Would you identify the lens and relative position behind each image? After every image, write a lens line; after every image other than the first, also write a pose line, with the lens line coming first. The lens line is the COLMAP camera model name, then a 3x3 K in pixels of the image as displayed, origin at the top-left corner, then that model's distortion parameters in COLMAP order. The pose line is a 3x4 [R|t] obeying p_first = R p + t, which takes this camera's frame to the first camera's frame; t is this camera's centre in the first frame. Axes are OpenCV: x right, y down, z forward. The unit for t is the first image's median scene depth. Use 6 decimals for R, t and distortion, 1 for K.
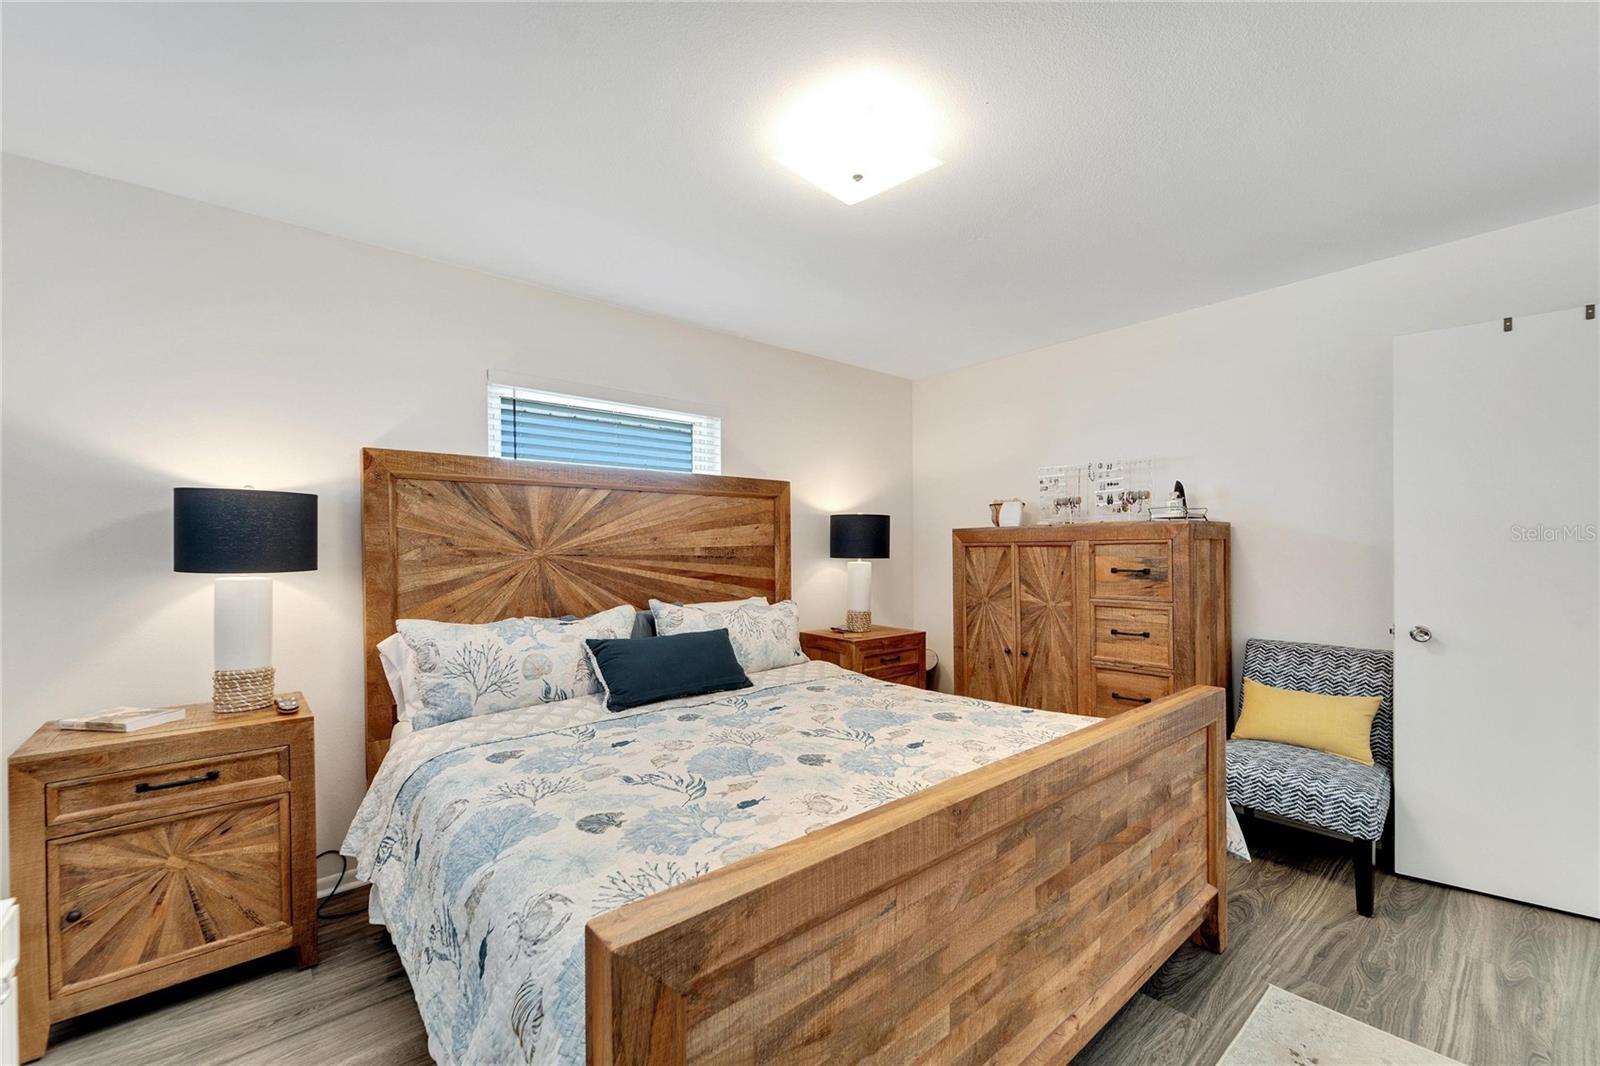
lens RADIAL K [[658.2, 0, 799.1], [0, 658.2, 549.4], [0, 0, 1]] dist [0.003086, -0.001780]
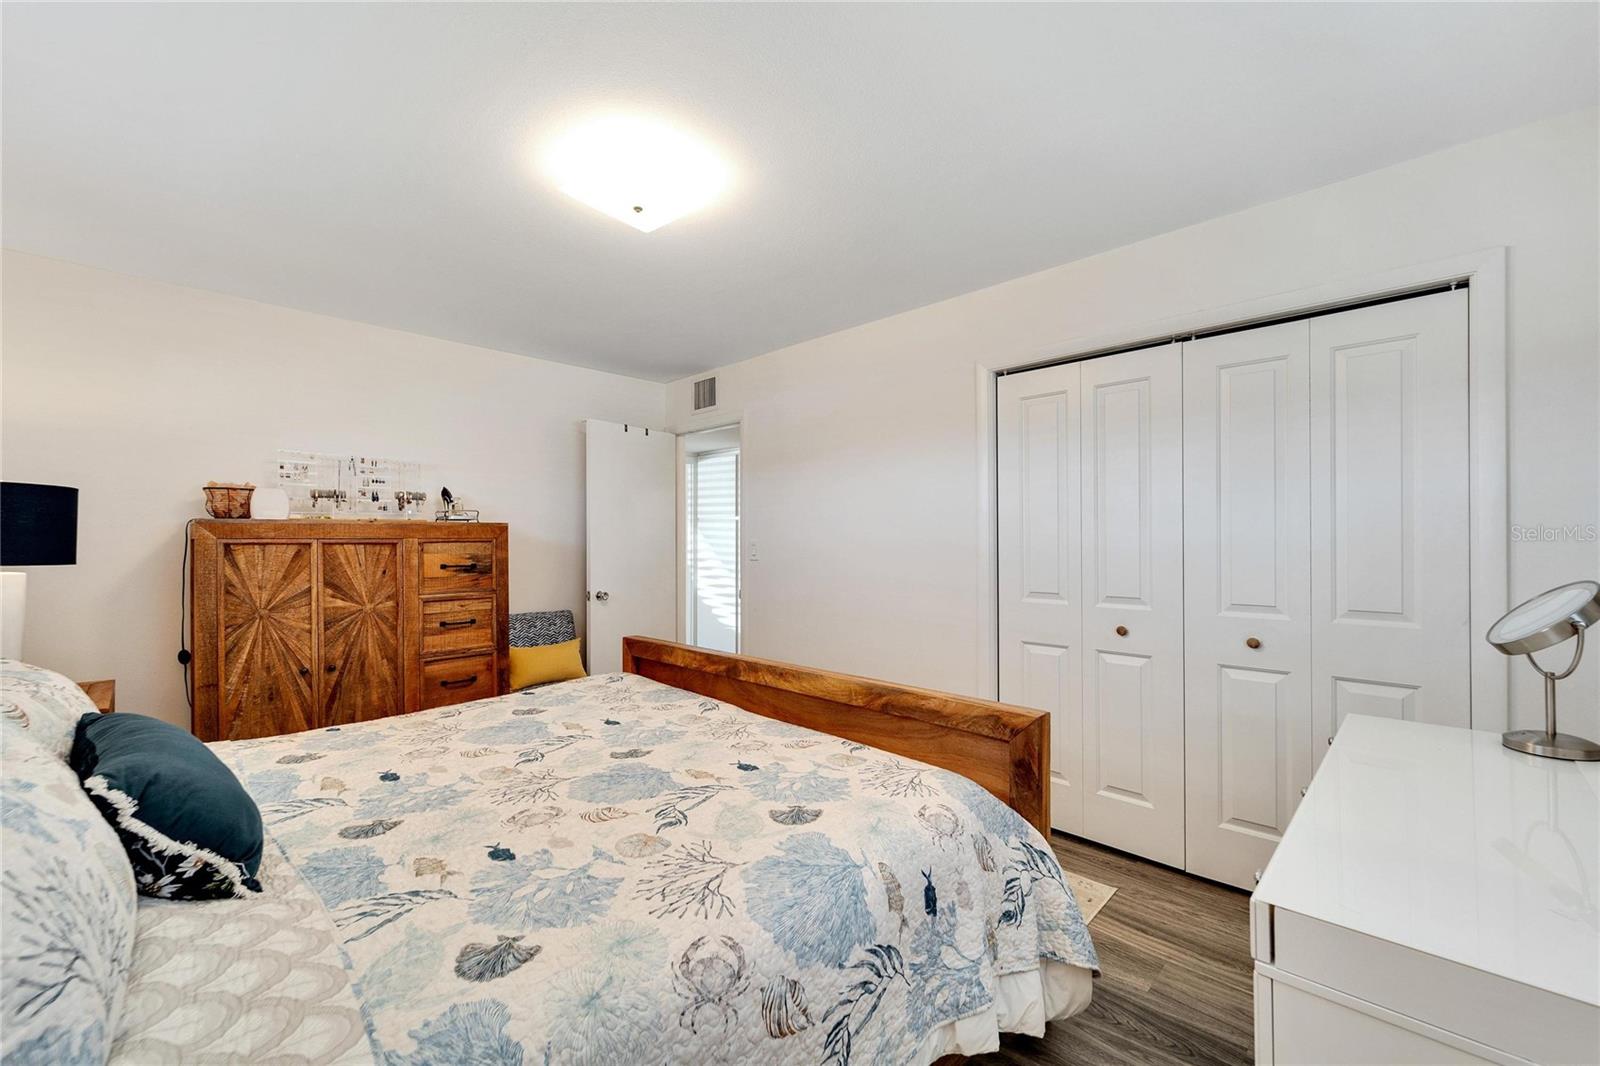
lens RADIAL K [[633.8, 0, 804.1], [0, 633.8, 535.9], [0, 0, 1]] dist [0.000975, 0.000072]
pose [[-0.098623, 0.014259, 0.995023, -0.573000], [0.004203, 0.999894, -0.013913, -0.001188], [-0.995116, 0.002810, -0.098673, 0.484127]]
